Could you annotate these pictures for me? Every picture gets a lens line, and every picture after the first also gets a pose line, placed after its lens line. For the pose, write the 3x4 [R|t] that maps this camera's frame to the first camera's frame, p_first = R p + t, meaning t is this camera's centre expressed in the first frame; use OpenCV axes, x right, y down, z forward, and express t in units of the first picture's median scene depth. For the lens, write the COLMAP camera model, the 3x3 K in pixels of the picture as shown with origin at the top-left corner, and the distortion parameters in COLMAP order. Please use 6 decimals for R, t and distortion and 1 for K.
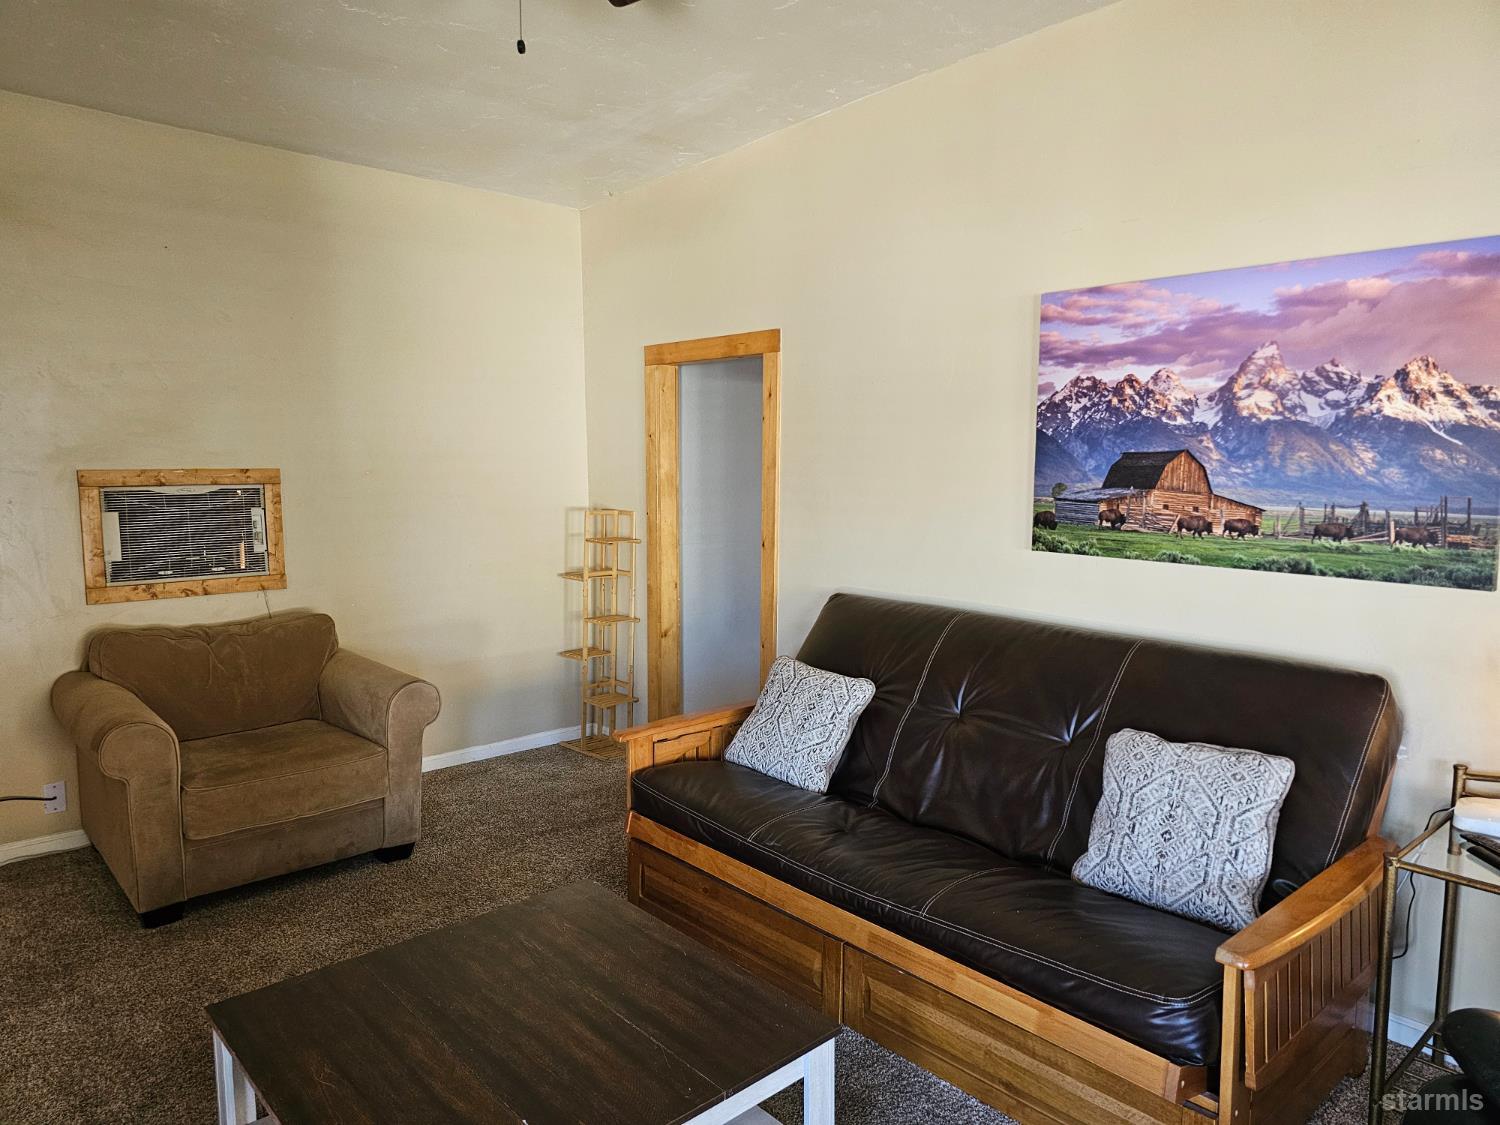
lens RADIAL K [[1005.9, 0, 754.3], [0, 1005.9, 565.9], [0, 0, 1]] dist [0.044859, -0.024369]
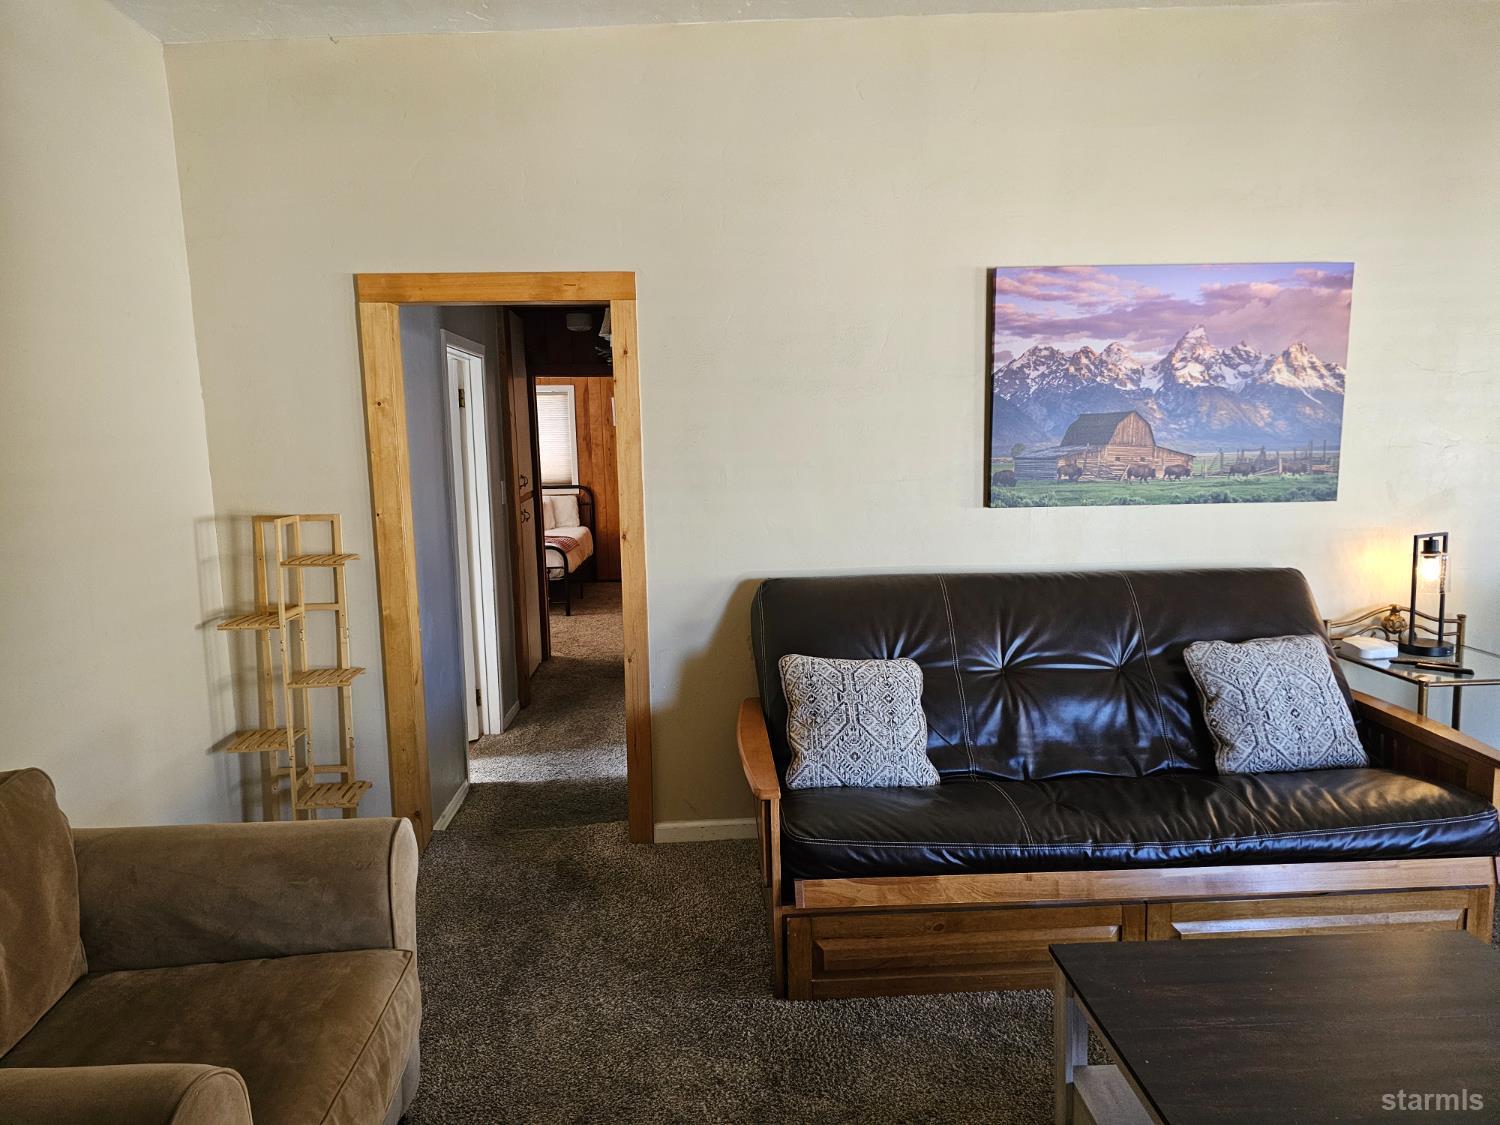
lens RADIAL K [[1005.9, 0, 755.3], [0, 1005.9, 554.1], [0, 0, 1]] dist [0.044859, -0.024369]
pose [[0.632856, -0.117071, 0.765368, -0.850185], [0.107406, 0.992220, 0.062959, -0.073057], [-0.766784, 0.042361, 0.640506, 0.609859]]
